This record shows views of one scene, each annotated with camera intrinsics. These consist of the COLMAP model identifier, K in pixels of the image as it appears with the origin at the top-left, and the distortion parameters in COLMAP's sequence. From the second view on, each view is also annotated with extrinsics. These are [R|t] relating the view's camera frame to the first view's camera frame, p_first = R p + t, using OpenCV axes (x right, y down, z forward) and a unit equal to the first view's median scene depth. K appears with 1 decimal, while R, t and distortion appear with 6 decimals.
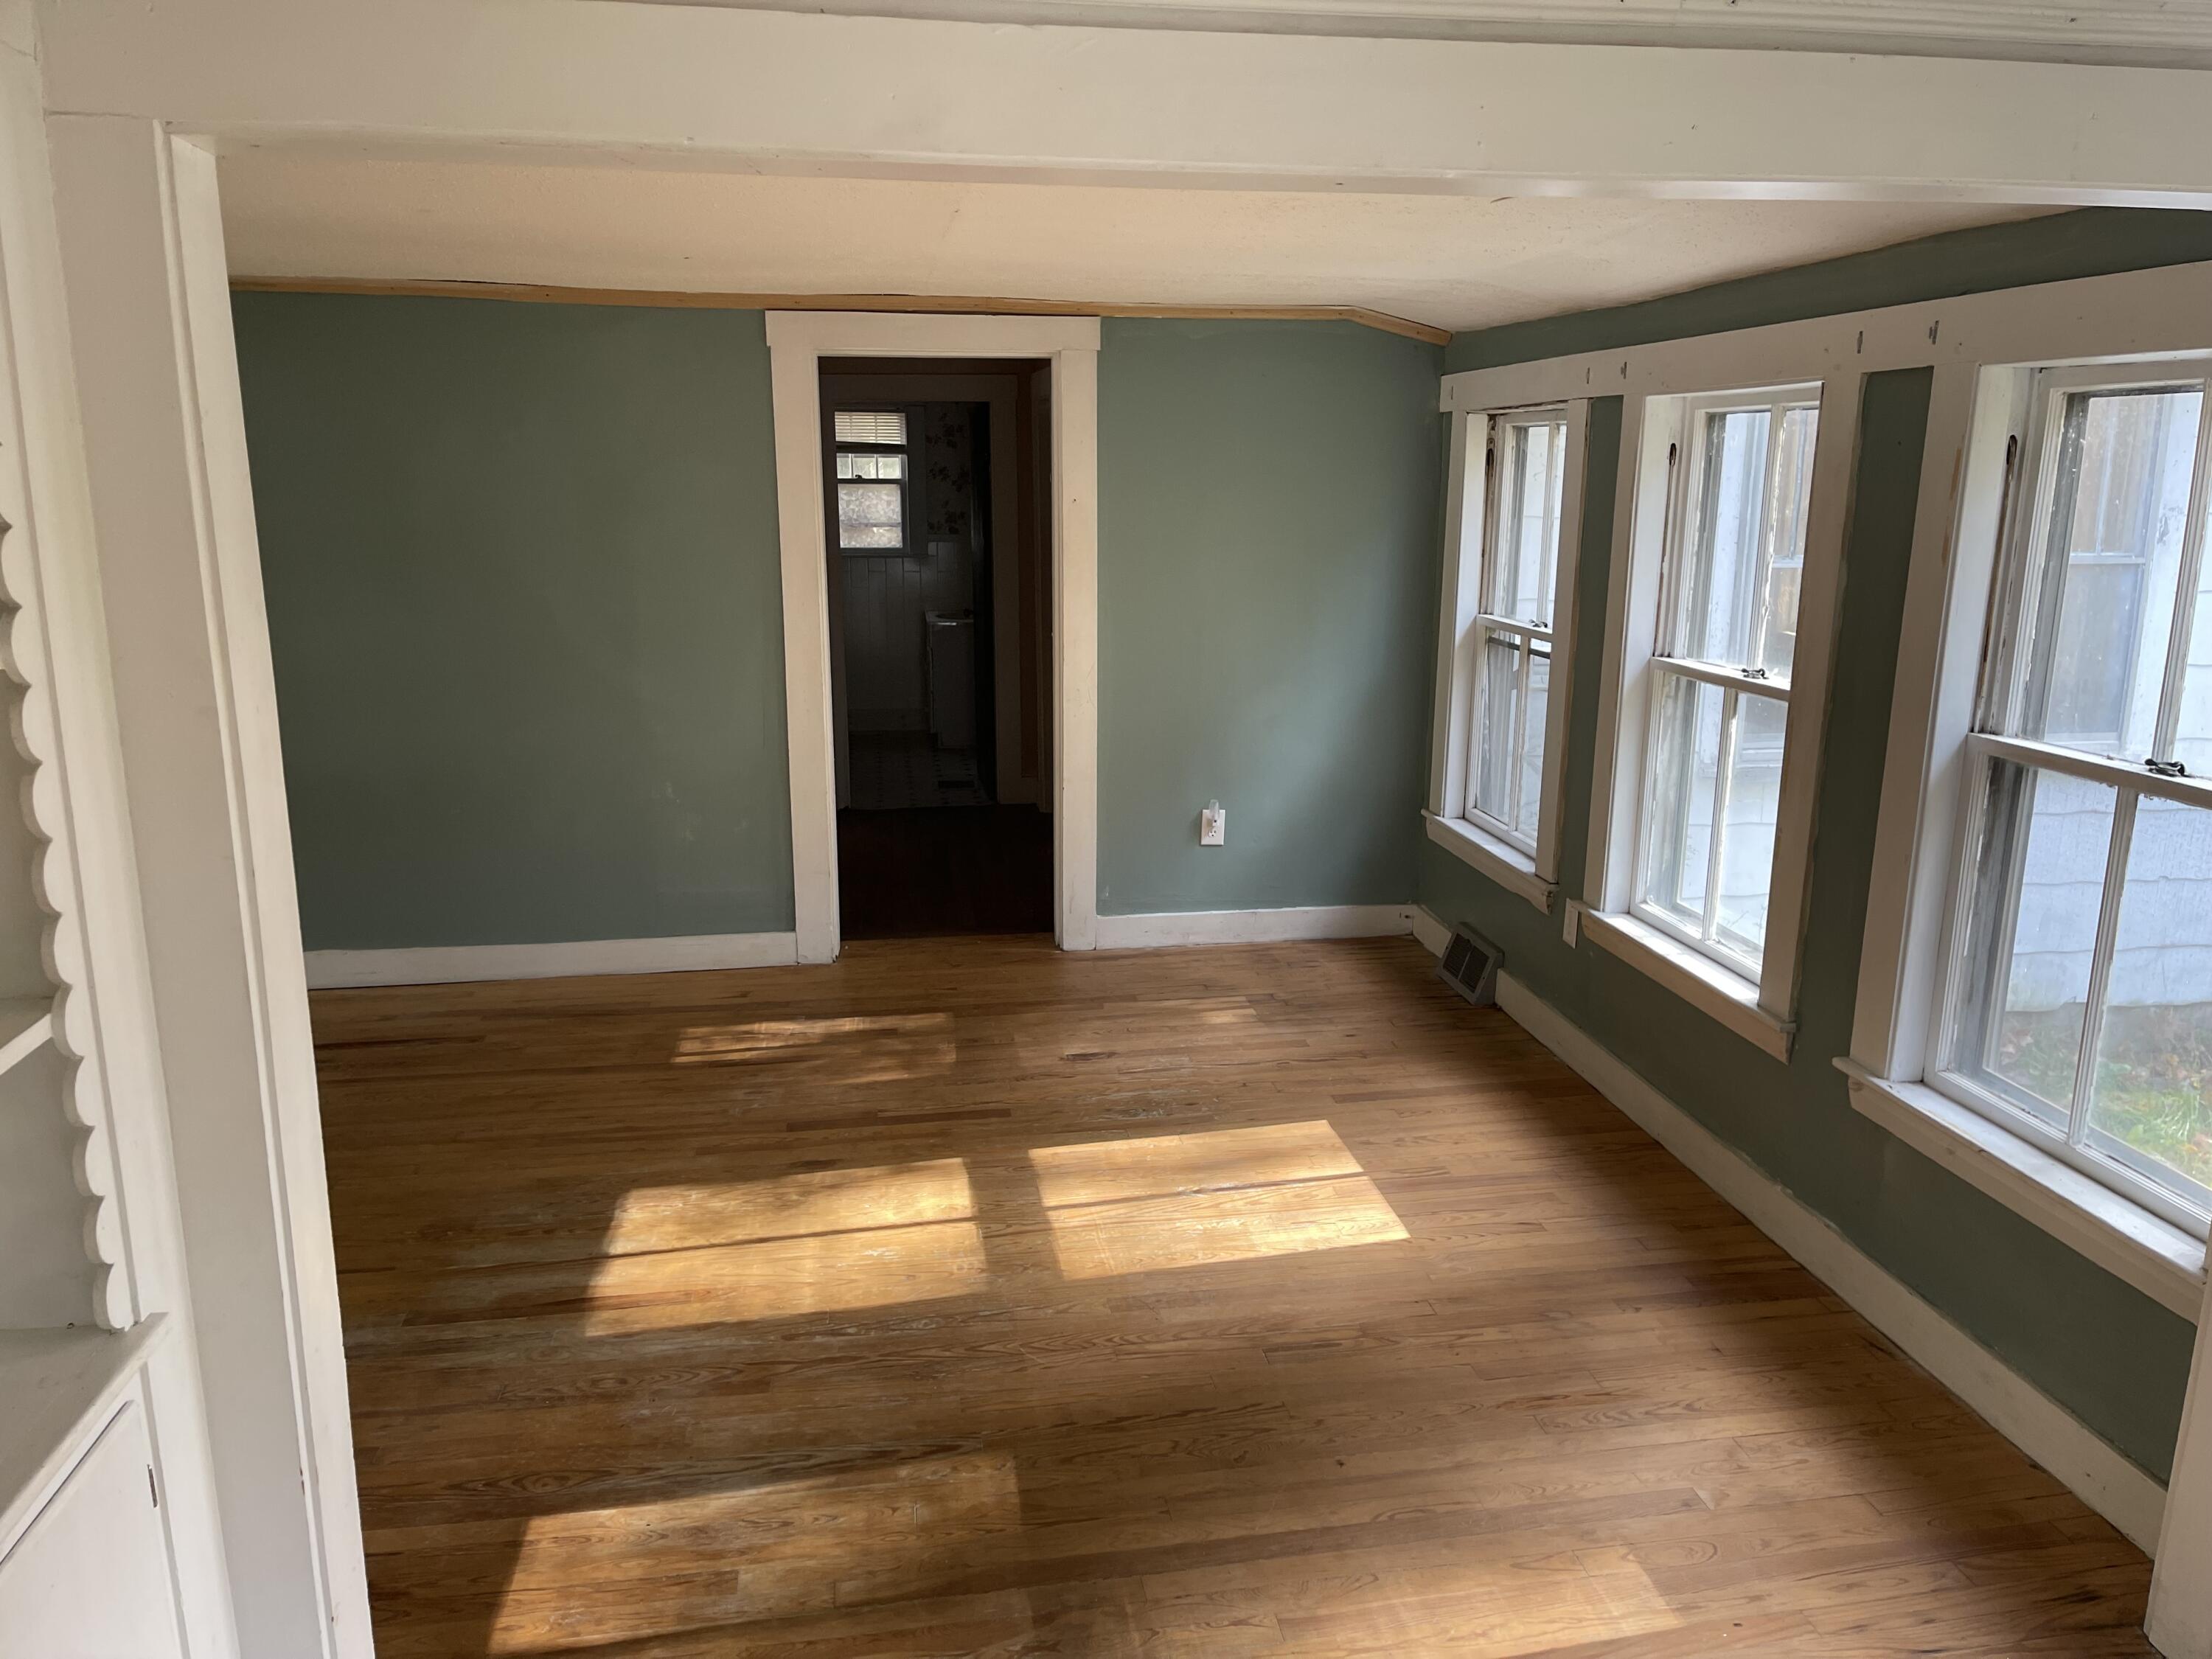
lens RADIAL K [[1654.4, 0, 1120.3], [0, 1654.4, 834.2], [0, 0, 1]] dist [0.079201, -0.123611]
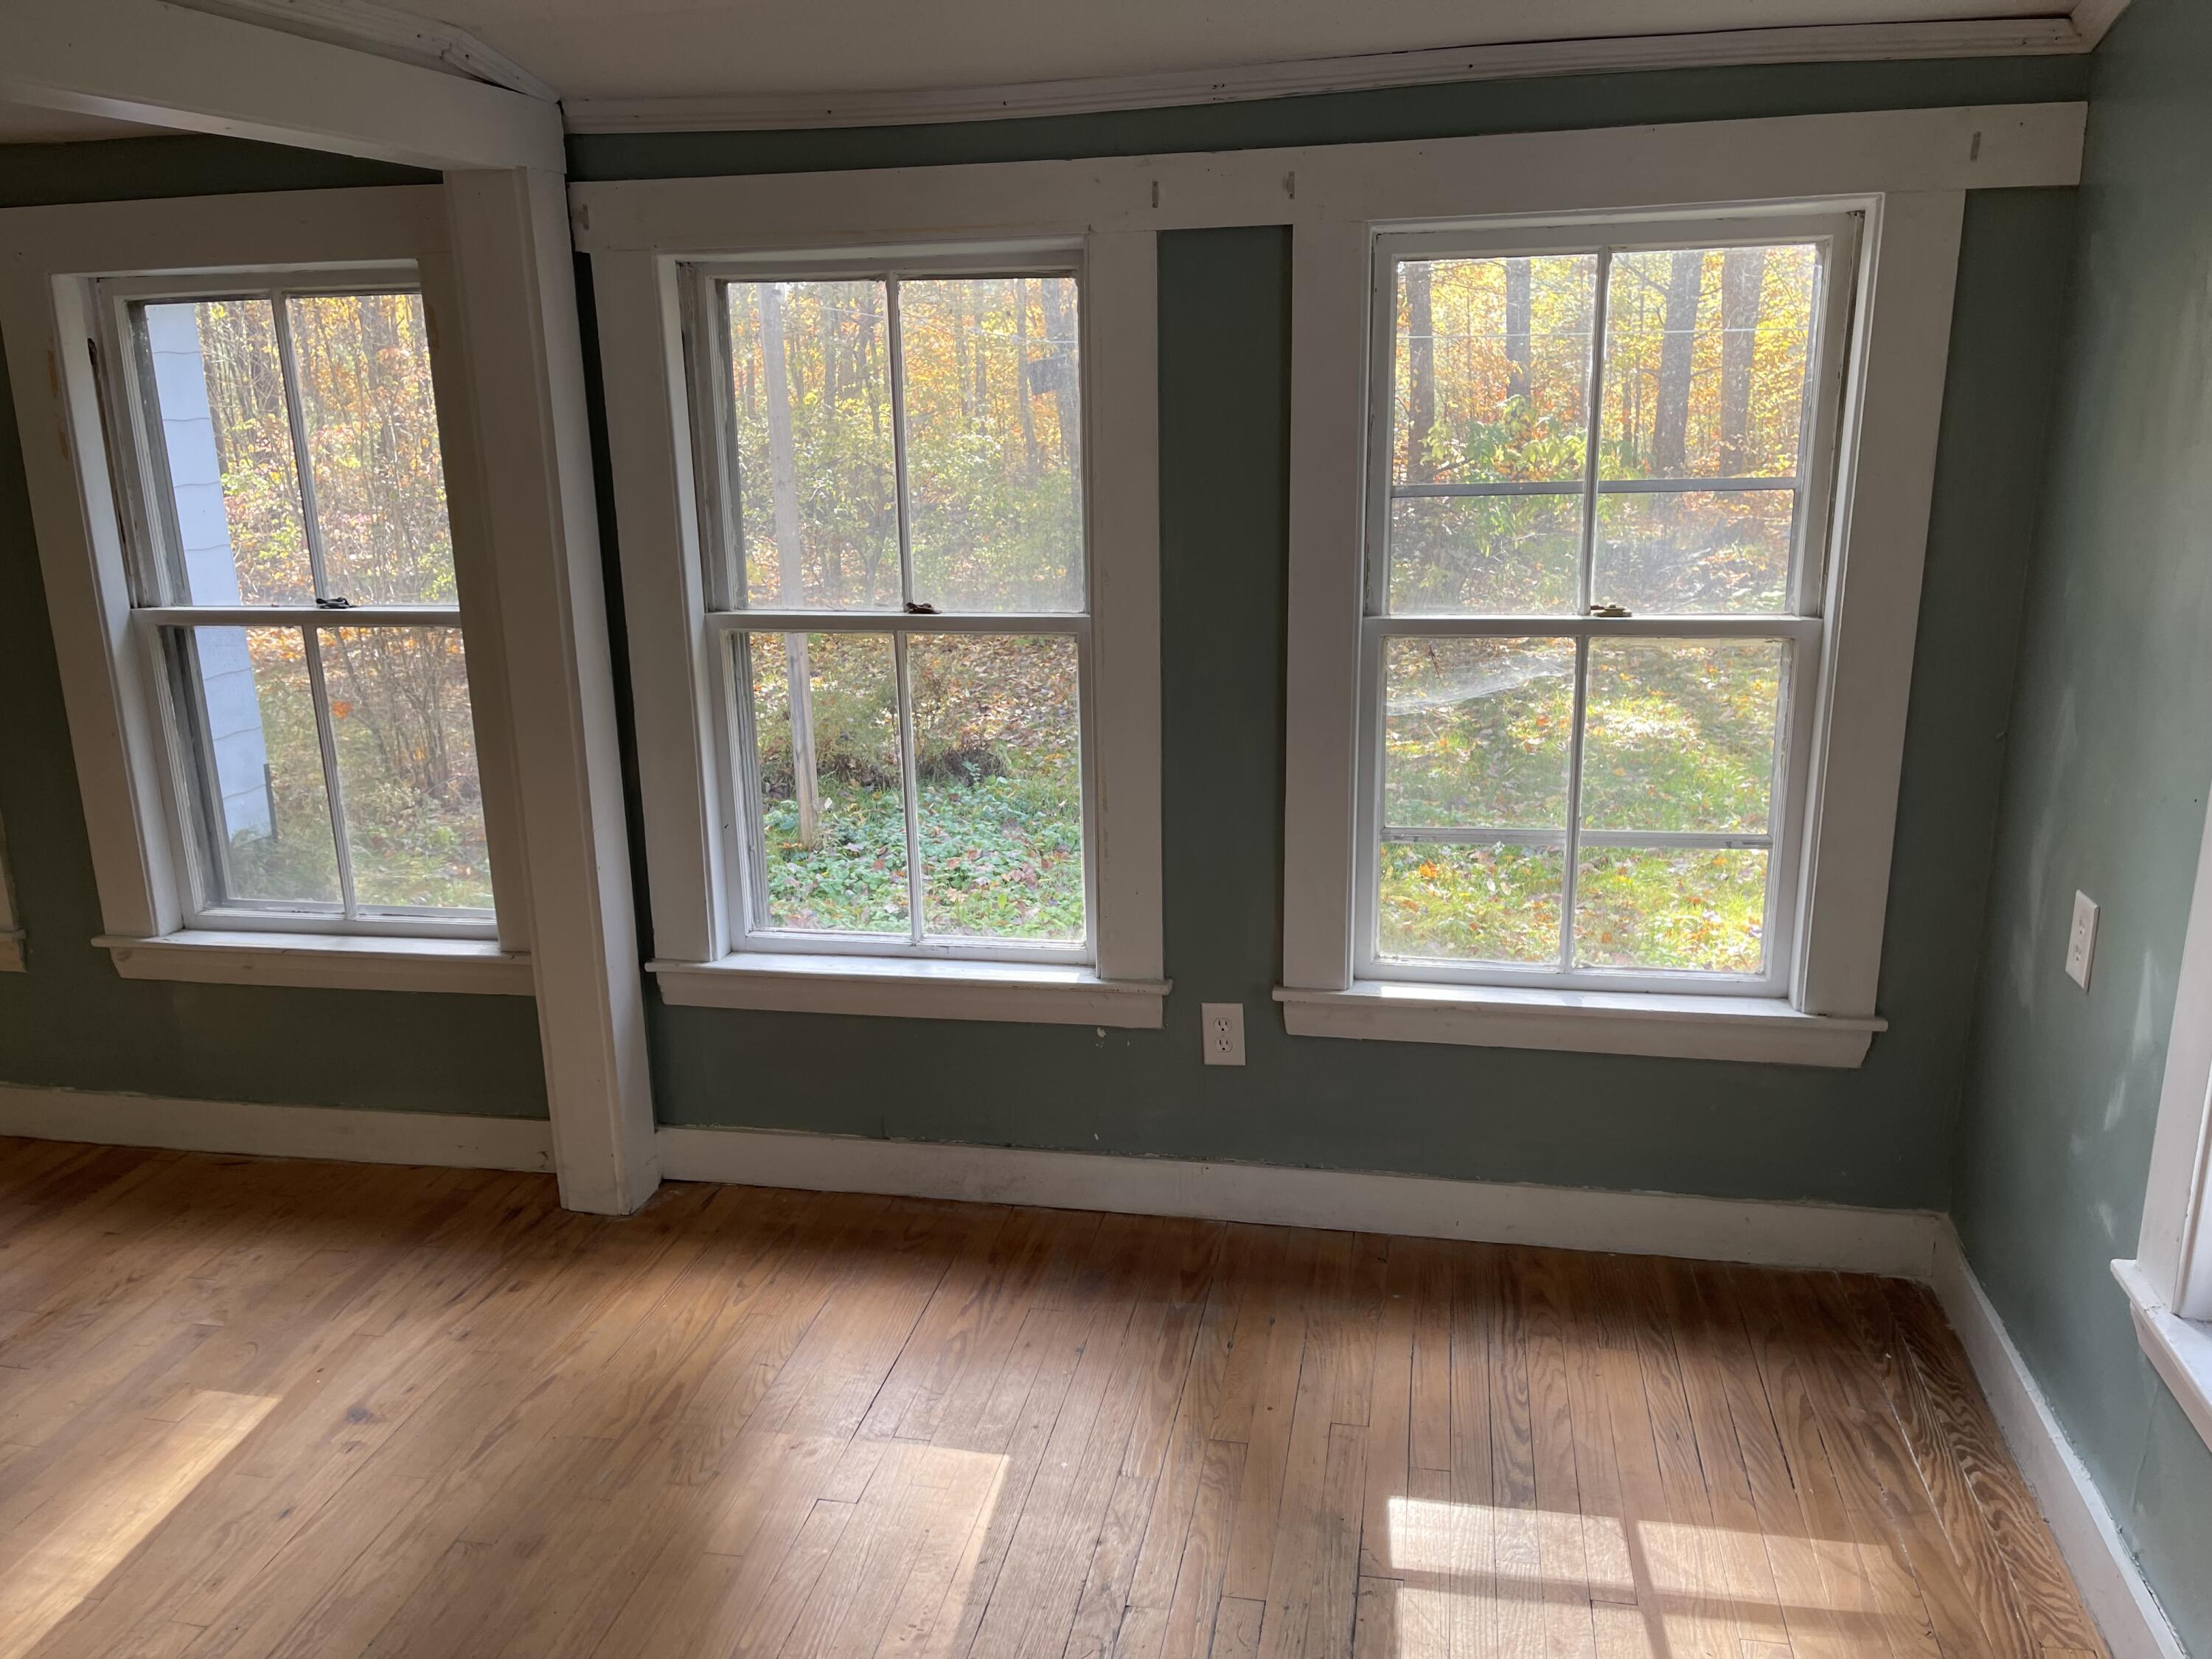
lens RADIAL K [[1654.4, 0, 1120.3], [0, 1654.4, 834.2], [0, 0, 1]] dist [0.079201, -0.123611]
pose [[0.352792, -0.270708, 0.895687, -0.296648], [0.227878, 0.953272, 0.198356, 0.010376], [-0.907529, 0.134129, 0.397995, -0.013417]]
